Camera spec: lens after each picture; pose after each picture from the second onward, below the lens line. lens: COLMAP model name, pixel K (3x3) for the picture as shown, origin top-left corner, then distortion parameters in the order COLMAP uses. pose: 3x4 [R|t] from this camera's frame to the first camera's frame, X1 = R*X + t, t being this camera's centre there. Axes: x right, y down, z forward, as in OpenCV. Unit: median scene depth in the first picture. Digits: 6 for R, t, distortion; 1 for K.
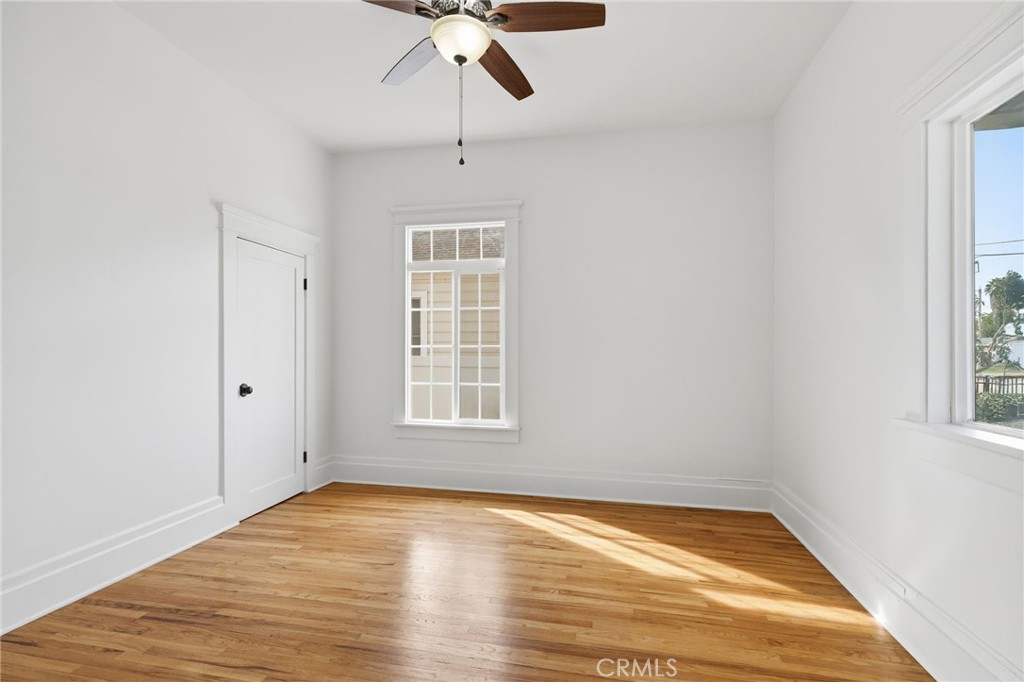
lens RADIAL K [[493.1, 0, 505.1], [0, 493.1, 346.6], [0, 0, 1]] dist [0.000510, 0.000131]
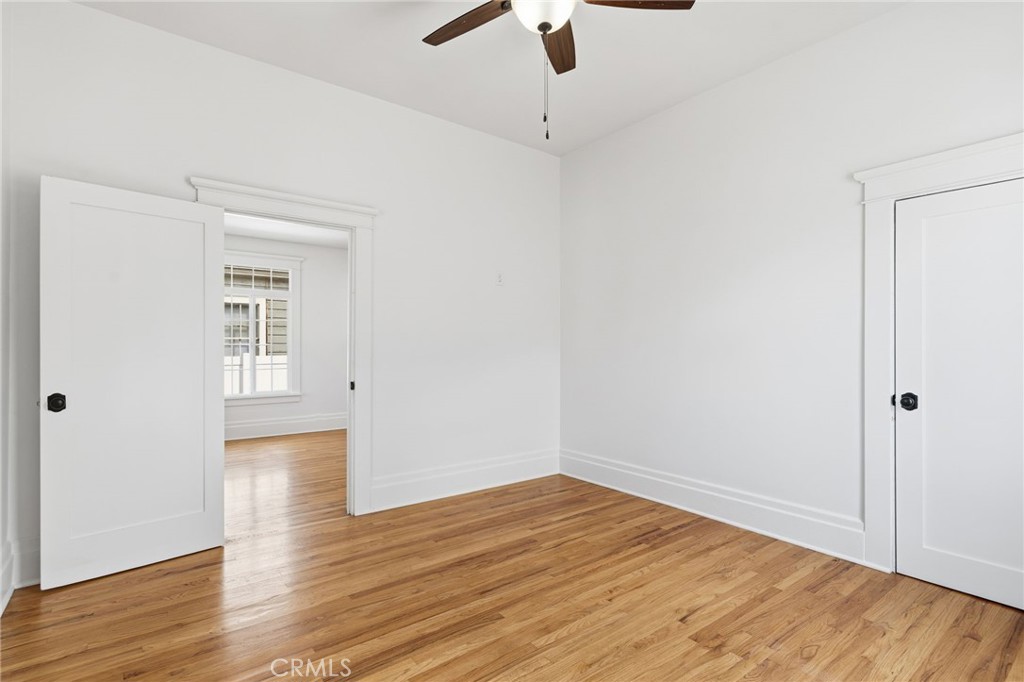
lens RADIAL K [[493.1, 0, 505.4], [0, 493.1, 341.9], [0, 0, 1]] dist [0.000510, 0.000131]
pose [[-0.653944, -0.010184, -0.756474, 0.580816], [-0.001867, 0.999928, -0.011848, 0.011869], [0.756541, -0.006336, -0.653916, 1.384288]]
